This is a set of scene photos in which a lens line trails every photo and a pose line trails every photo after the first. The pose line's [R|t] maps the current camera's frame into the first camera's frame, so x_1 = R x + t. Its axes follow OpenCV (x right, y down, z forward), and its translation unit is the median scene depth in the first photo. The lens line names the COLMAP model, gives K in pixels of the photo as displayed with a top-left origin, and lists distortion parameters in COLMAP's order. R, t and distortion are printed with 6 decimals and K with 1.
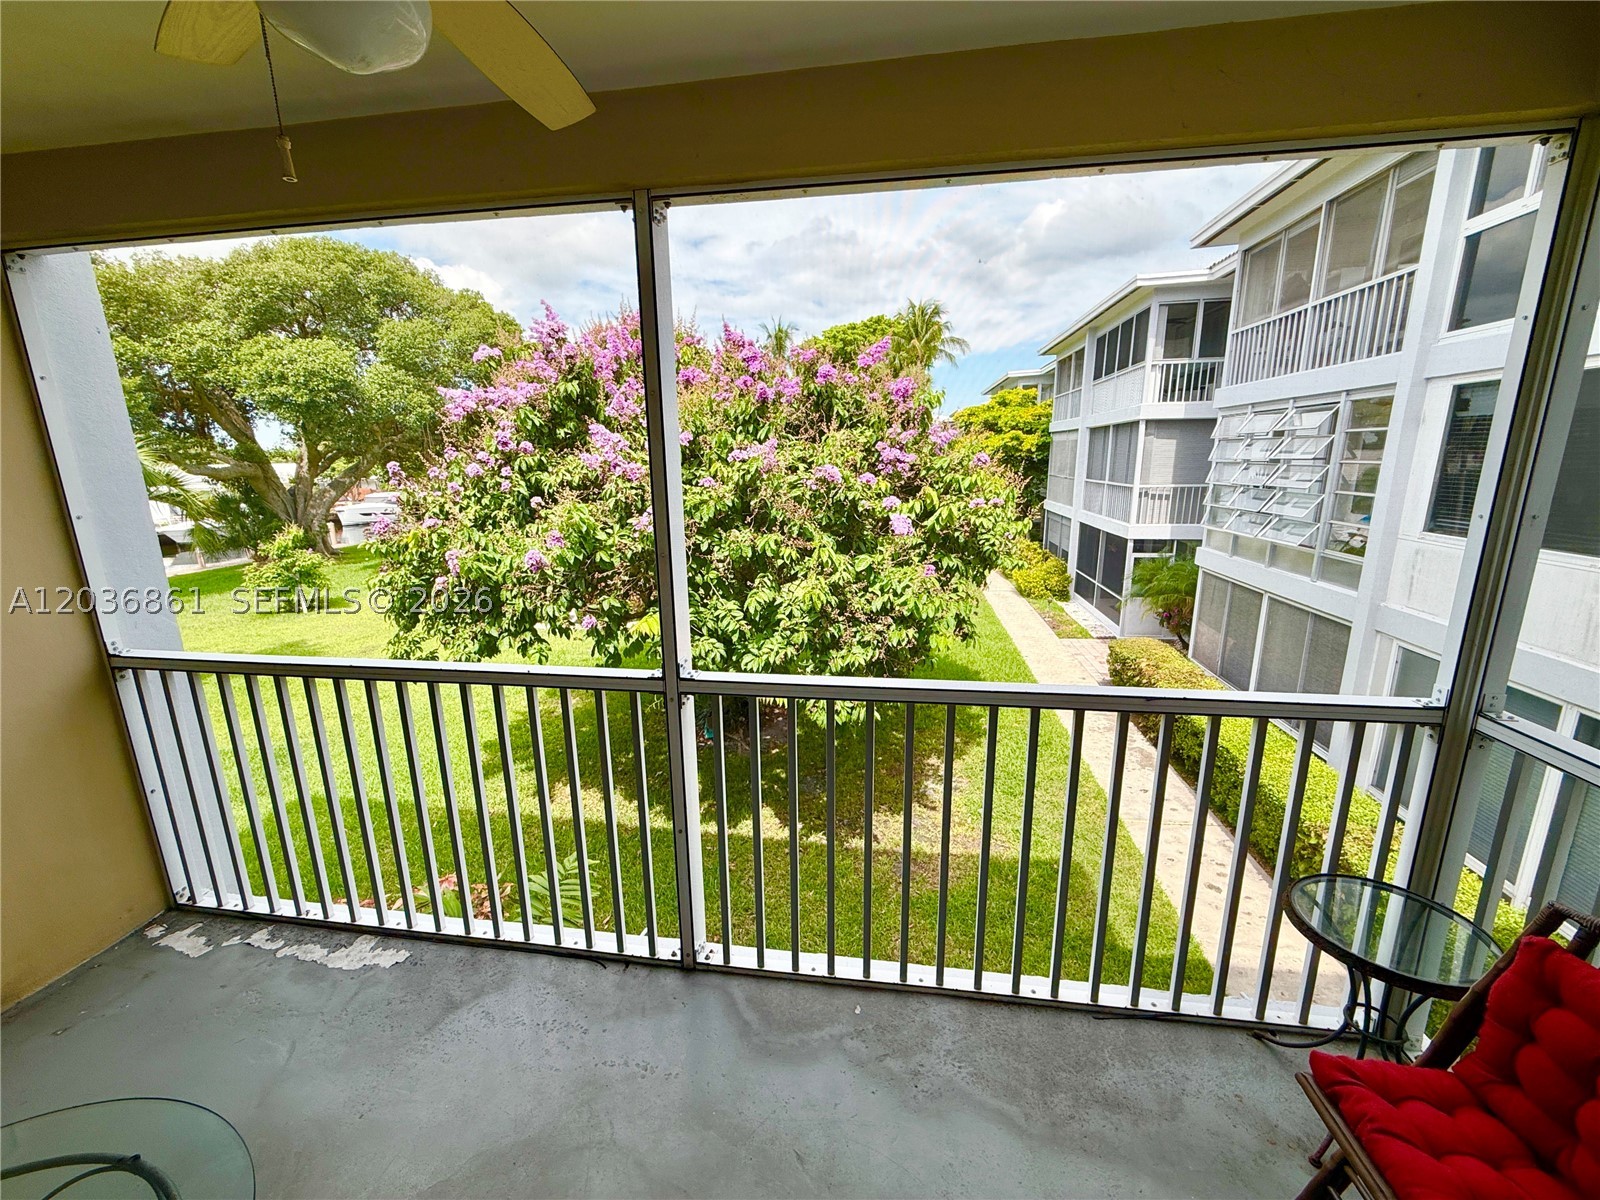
lens RADIAL K [[640.0, 0, 793.8], [0, 640.0, 599.0], [0, 0, 1]] dist [0.000550, -0.000367]
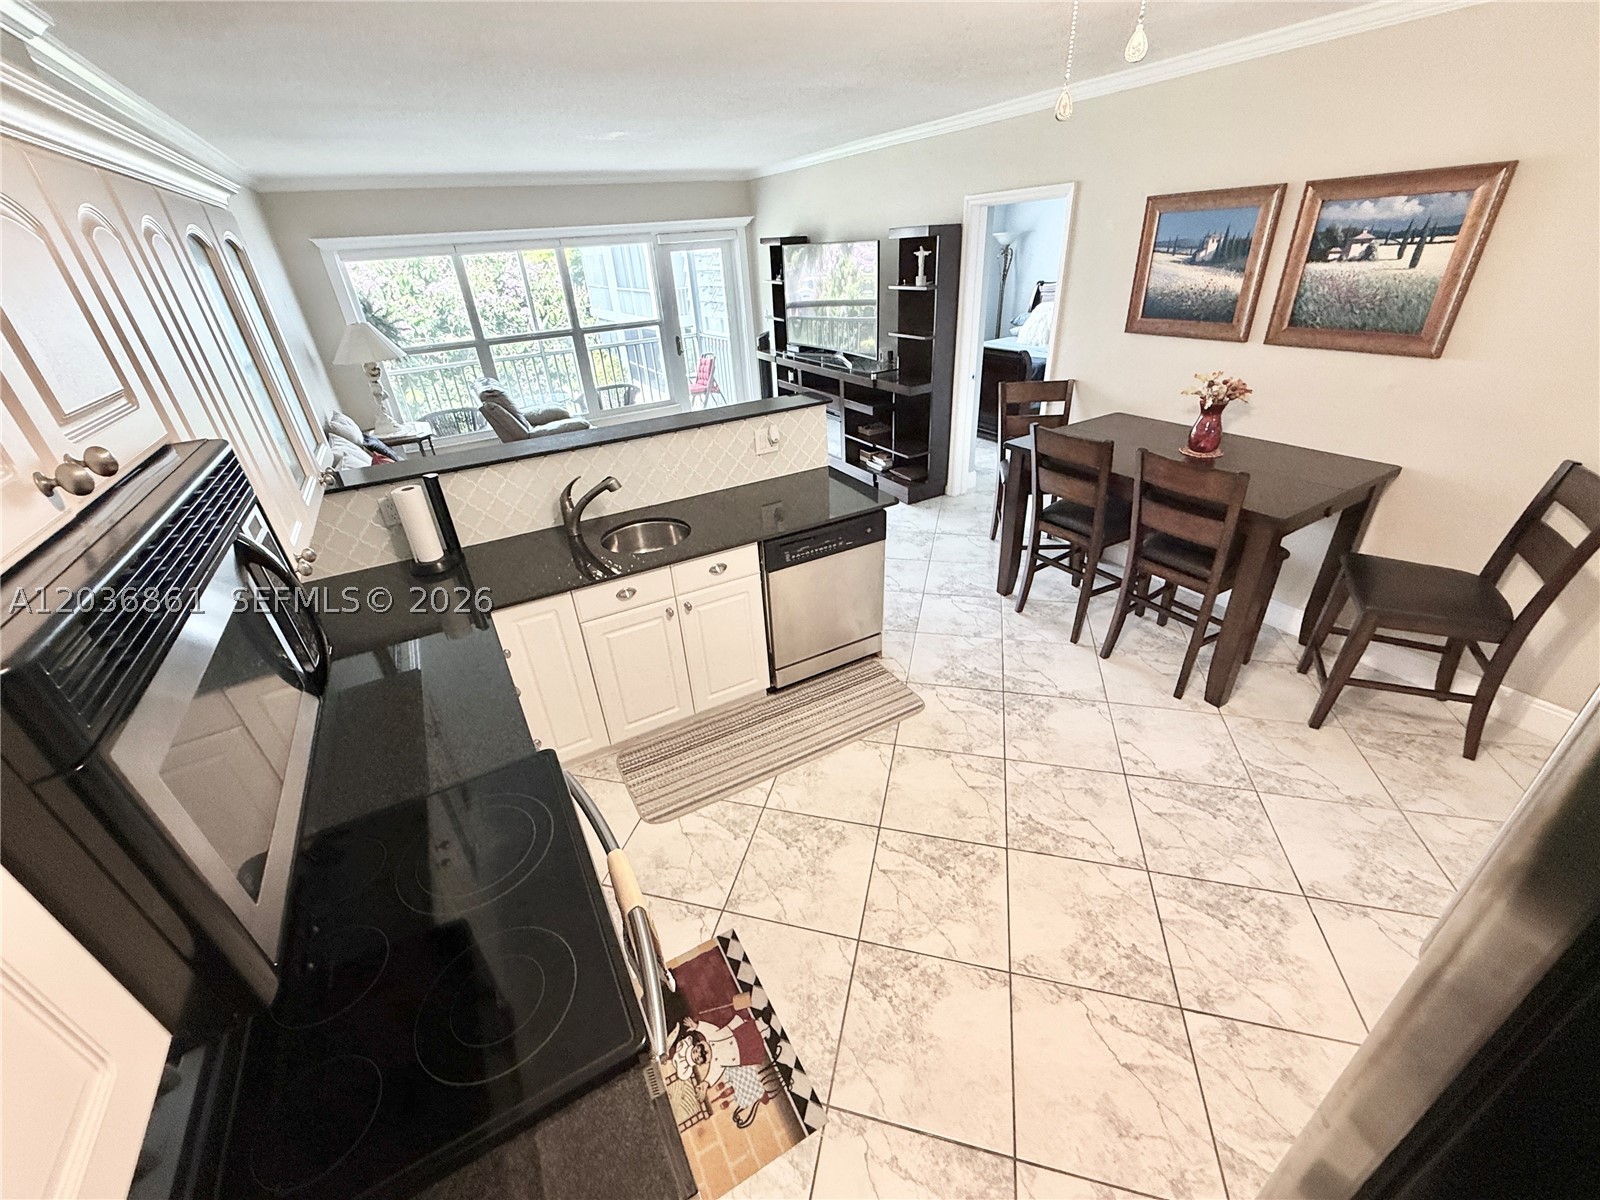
lens RADIAL K [[640.0, 0, 792.3], [0, 640.0, 601.5], [0, 0, 1]] dist [0.000550, -0.000367]
pose [[0.785112, -0.329845, 0.524215, -0.358958], [0.180567, 0.931521, 0.315696, 0.137410], [-0.592448, -0.153201, 0.790907, -0.773682]]
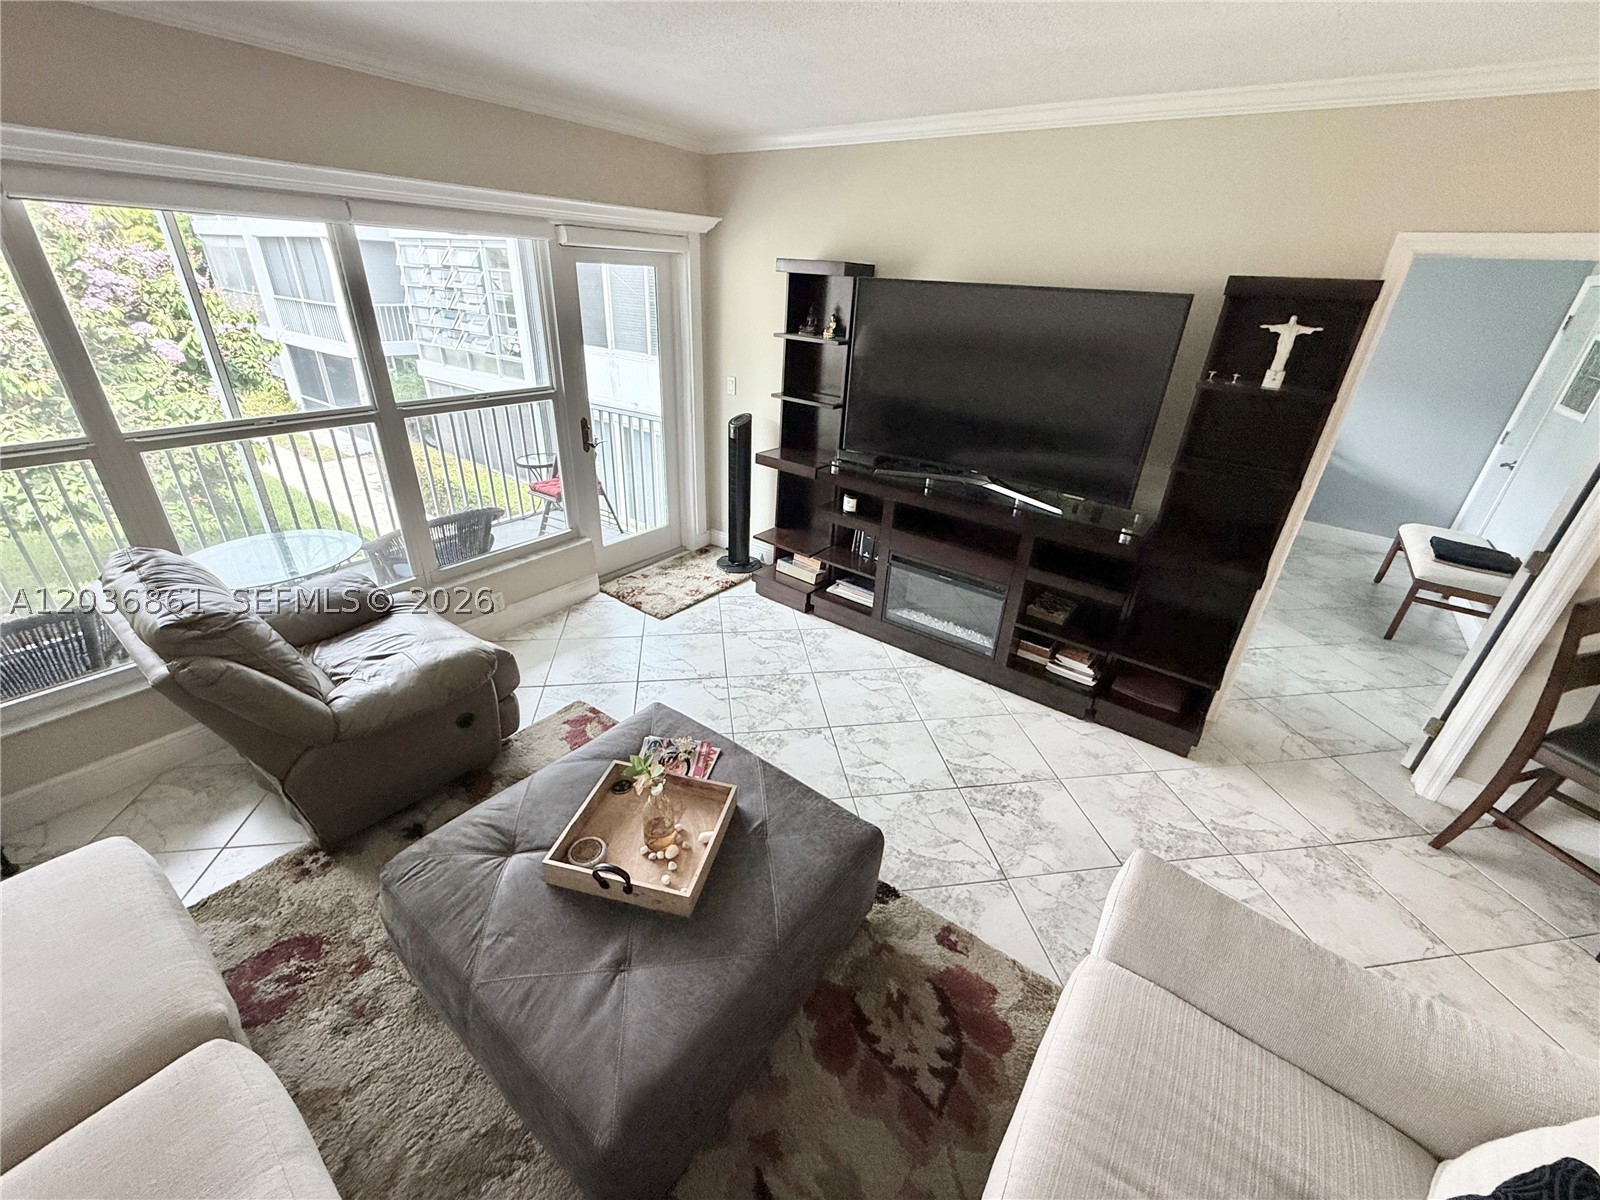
lens RADIAL K [[640.0, 0, 794.2], [0, 640.0, 600.4], [0, 0, 1]] dist [0.000550, -0.000367]
pose [[0.459895, -0.367469, 0.808371, -0.267918], [0.142624, 0.929104, 0.341211, 0.041534], [-0.876445, -0.041628, 0.479700, -0.333402]]
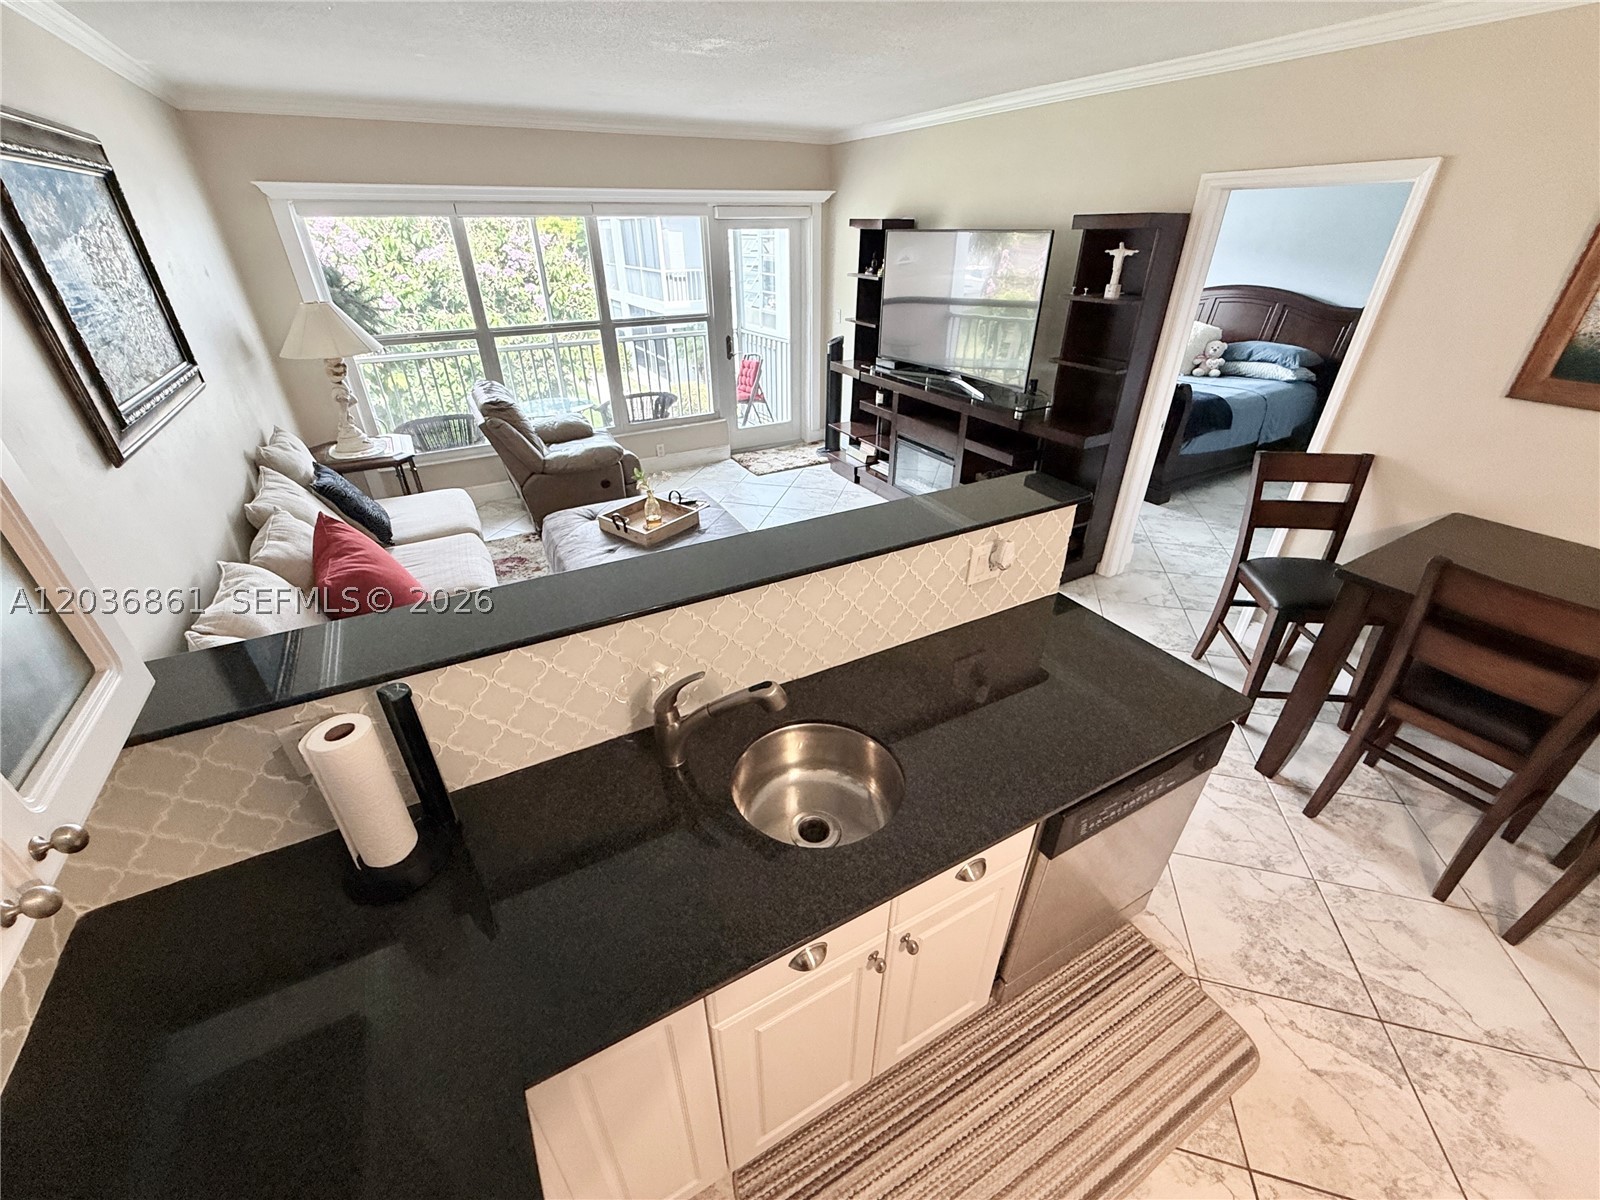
lens RADIAL K [[640.0, 0, 792.1], [0, 640.0, 601.2], [0, 0, 1]] dist [0.000550, -0.000367]
pose [[0.787714, -0.301697, 0.537109, -0.318936], [0.129156, 0.933373, 0.334864, 0.096776], [-0.602350, -0.194406, 0.774197, -0.592672]]
